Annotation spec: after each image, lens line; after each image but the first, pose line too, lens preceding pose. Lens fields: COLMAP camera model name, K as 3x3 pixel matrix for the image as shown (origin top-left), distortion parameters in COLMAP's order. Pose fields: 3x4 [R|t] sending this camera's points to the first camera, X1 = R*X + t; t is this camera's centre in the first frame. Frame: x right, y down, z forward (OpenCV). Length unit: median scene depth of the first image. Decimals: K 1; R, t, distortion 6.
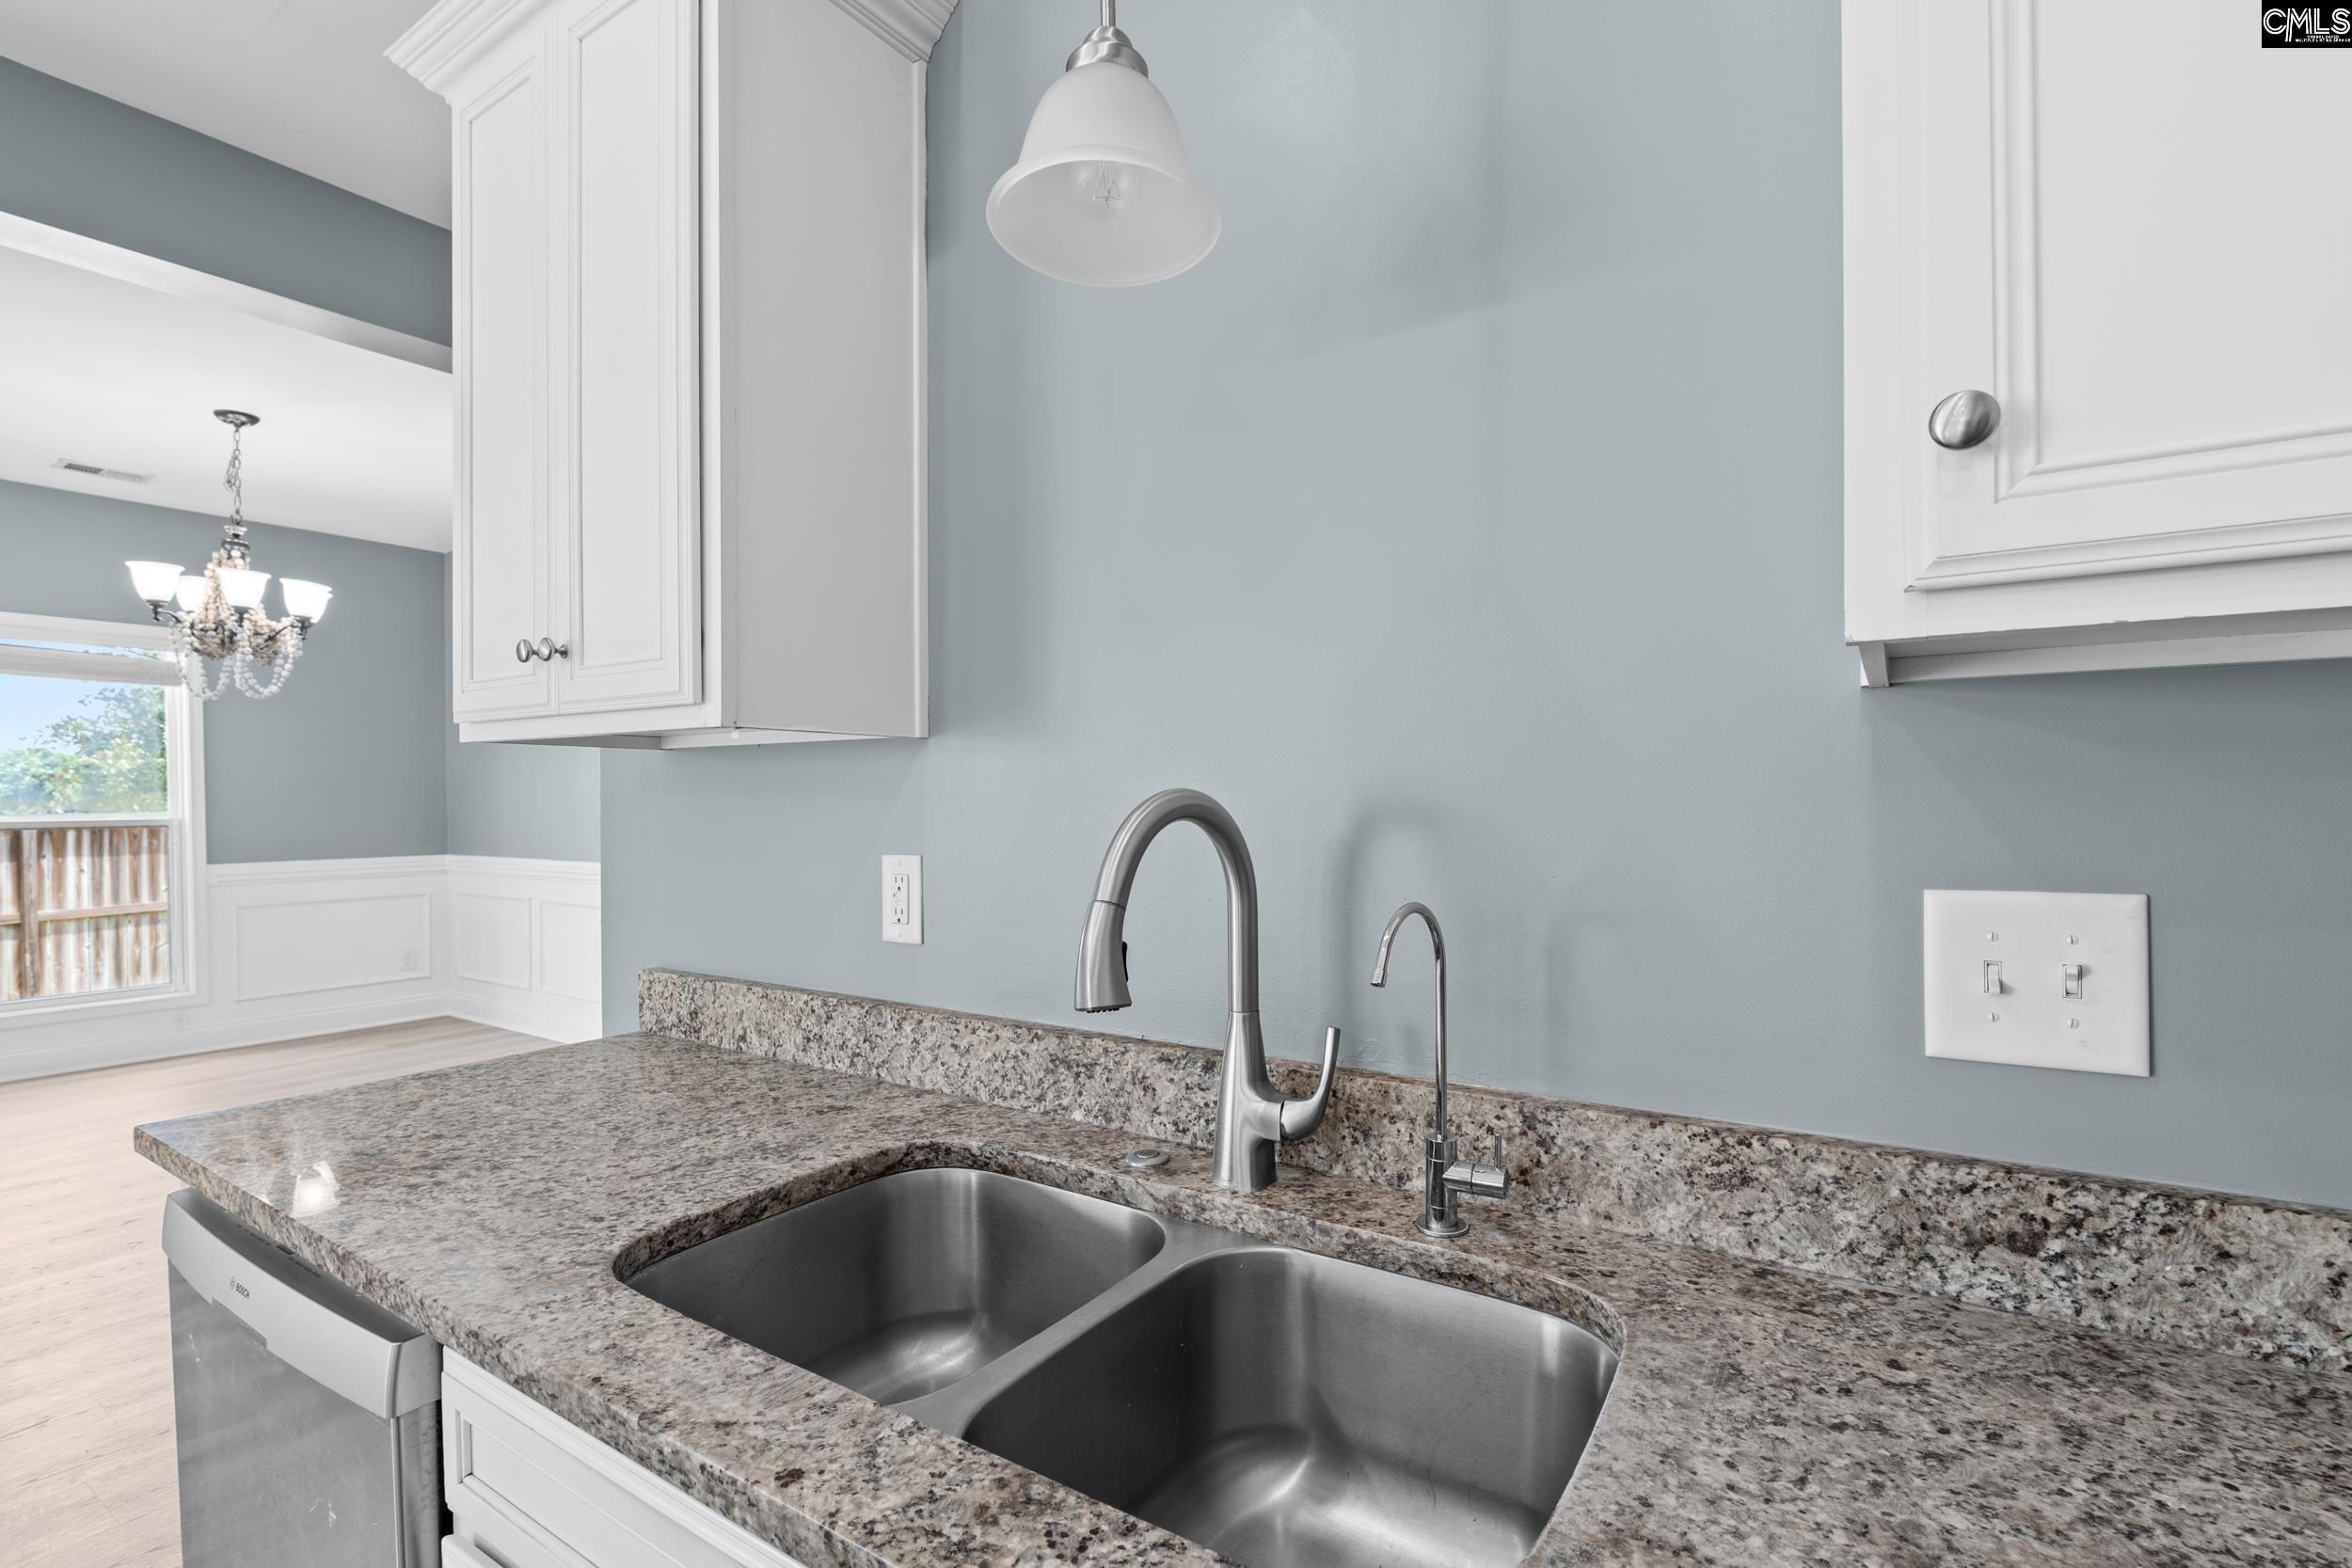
lens RADIAL K [[1074.1, 0, 1176.0], [0, 1074.1, 784.0], [0, 0, 1]] dist [0.003310, 0.000402]
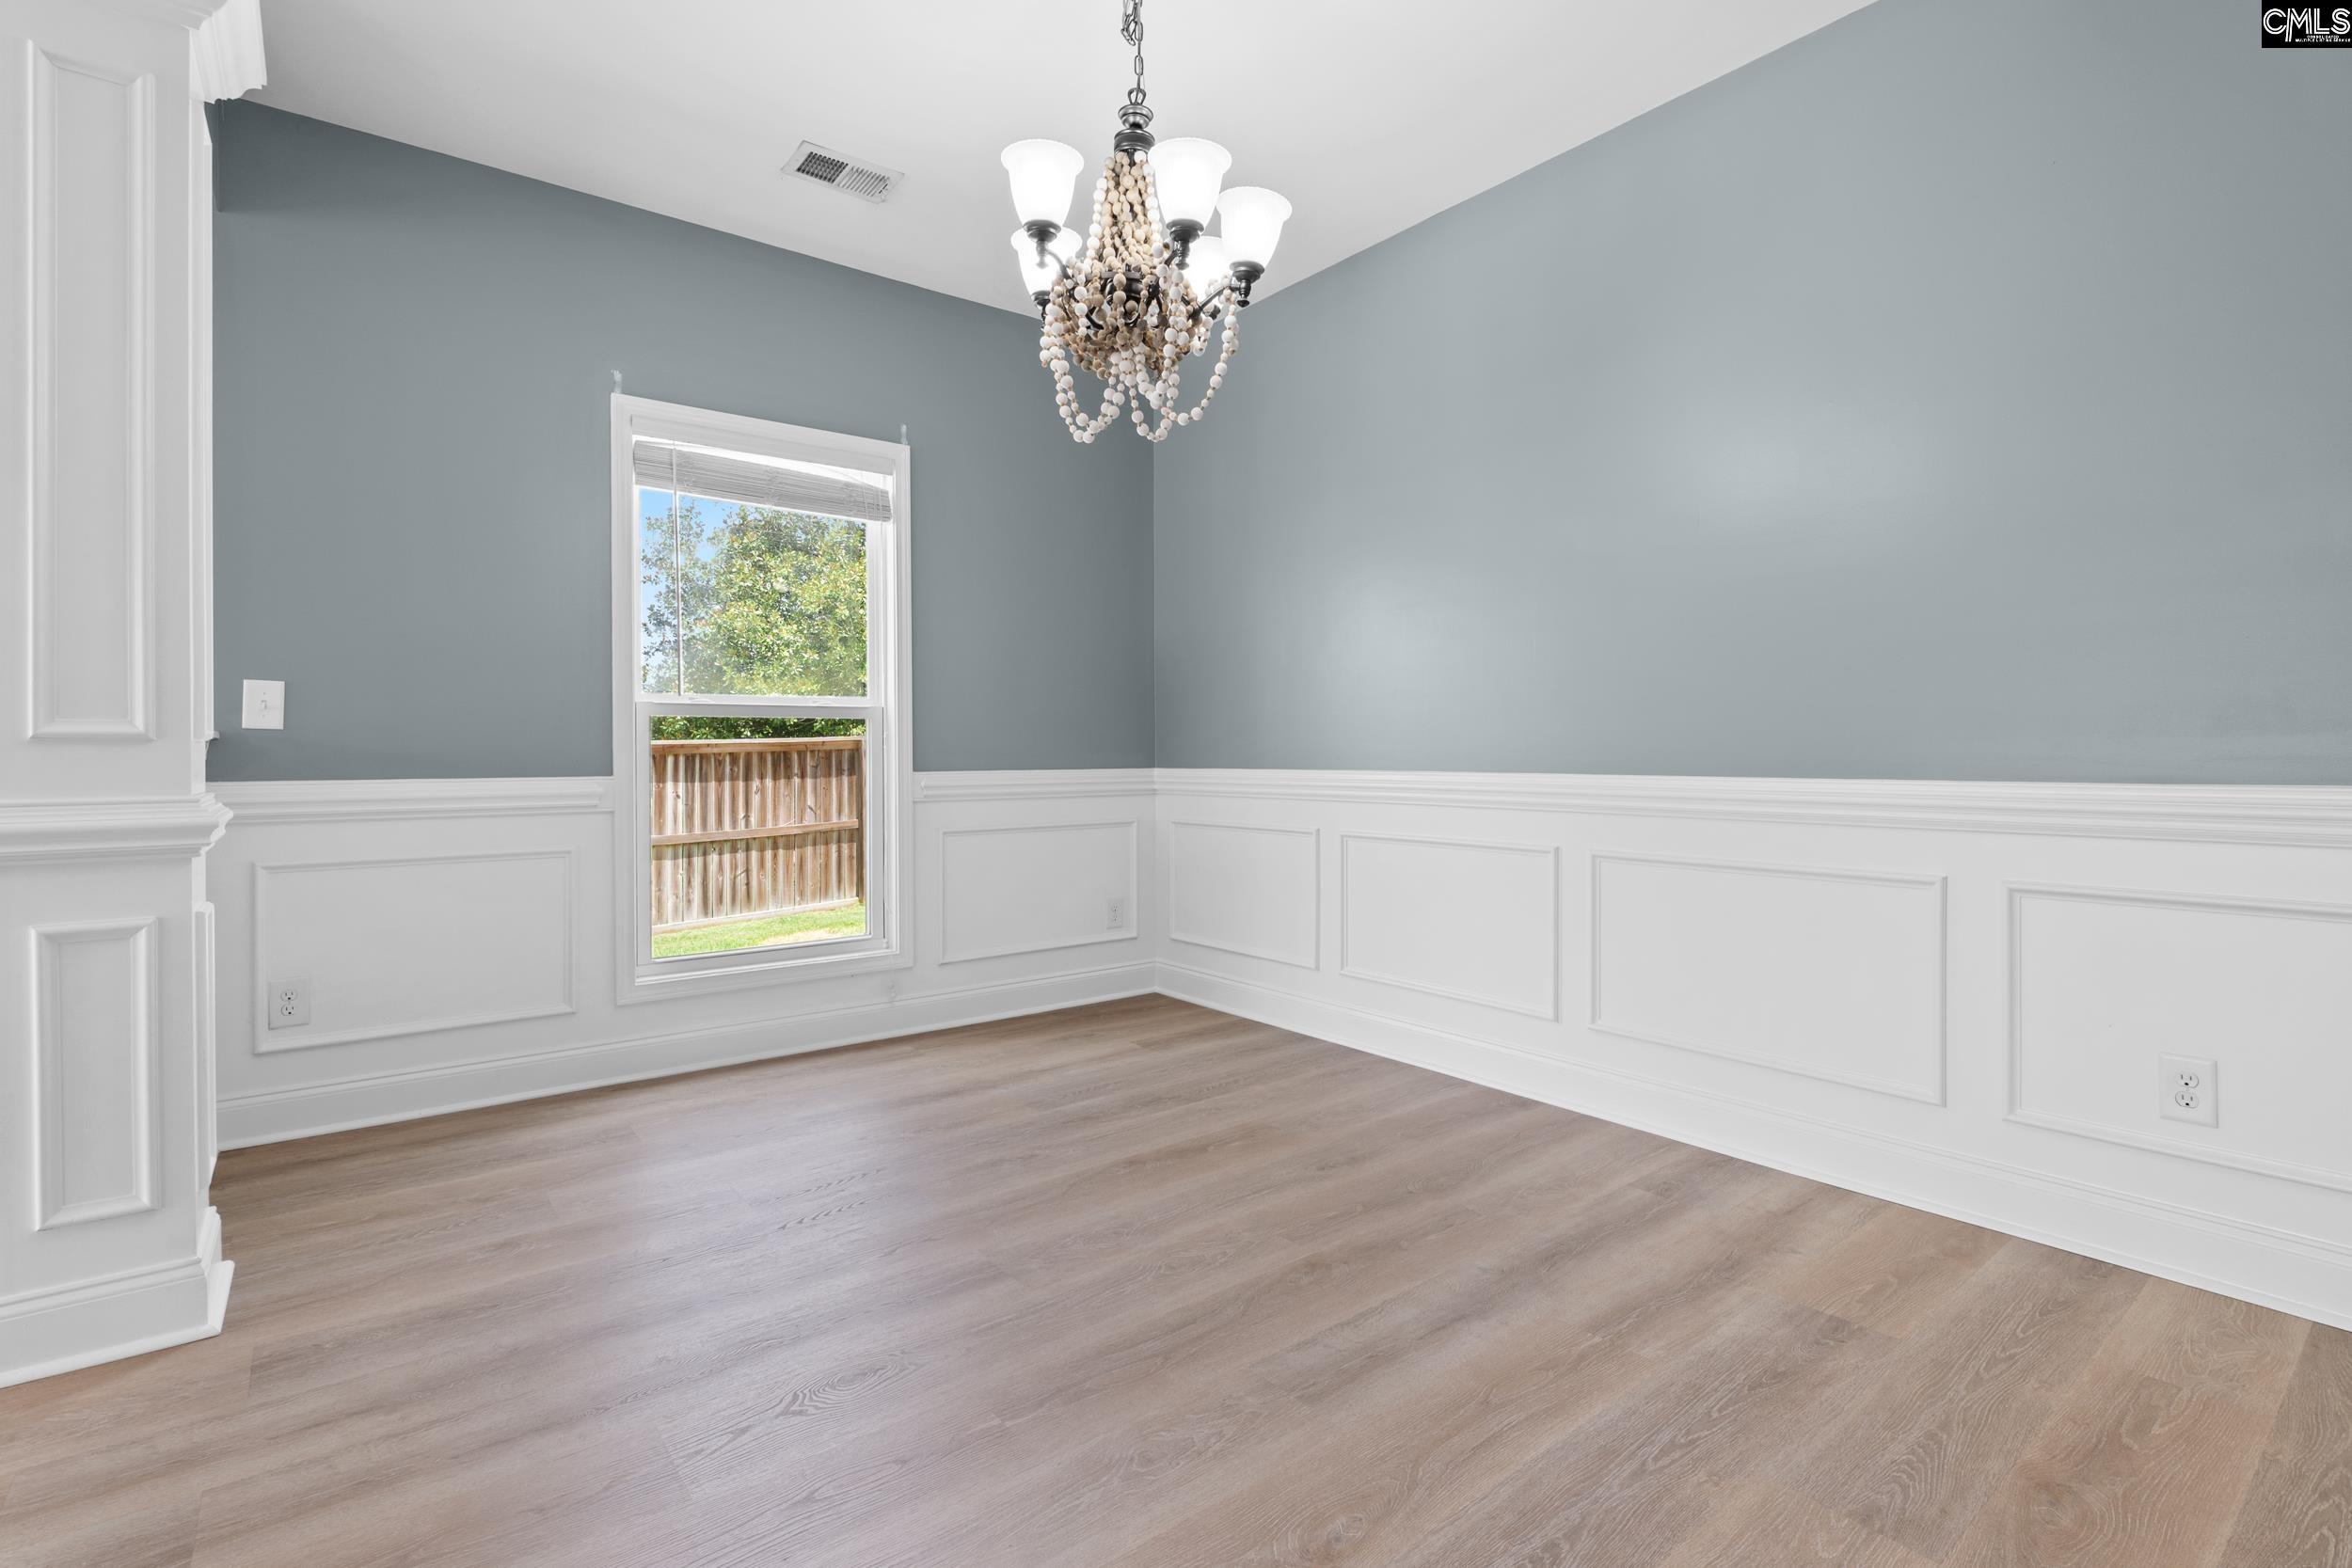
lens RADIAL K [[1101.6, 0, 1169.7], [0, 1101.6, 747.3], [0, 0, 1]] dist [0.022243, -0.000074]
pose [[0.944824, -0.001034, -0.327577, -0.246559], [0.004848, 0.999930, 0.010825, 0.025305], [0.327542, -0.011816, 0.944763, 0.179879]]
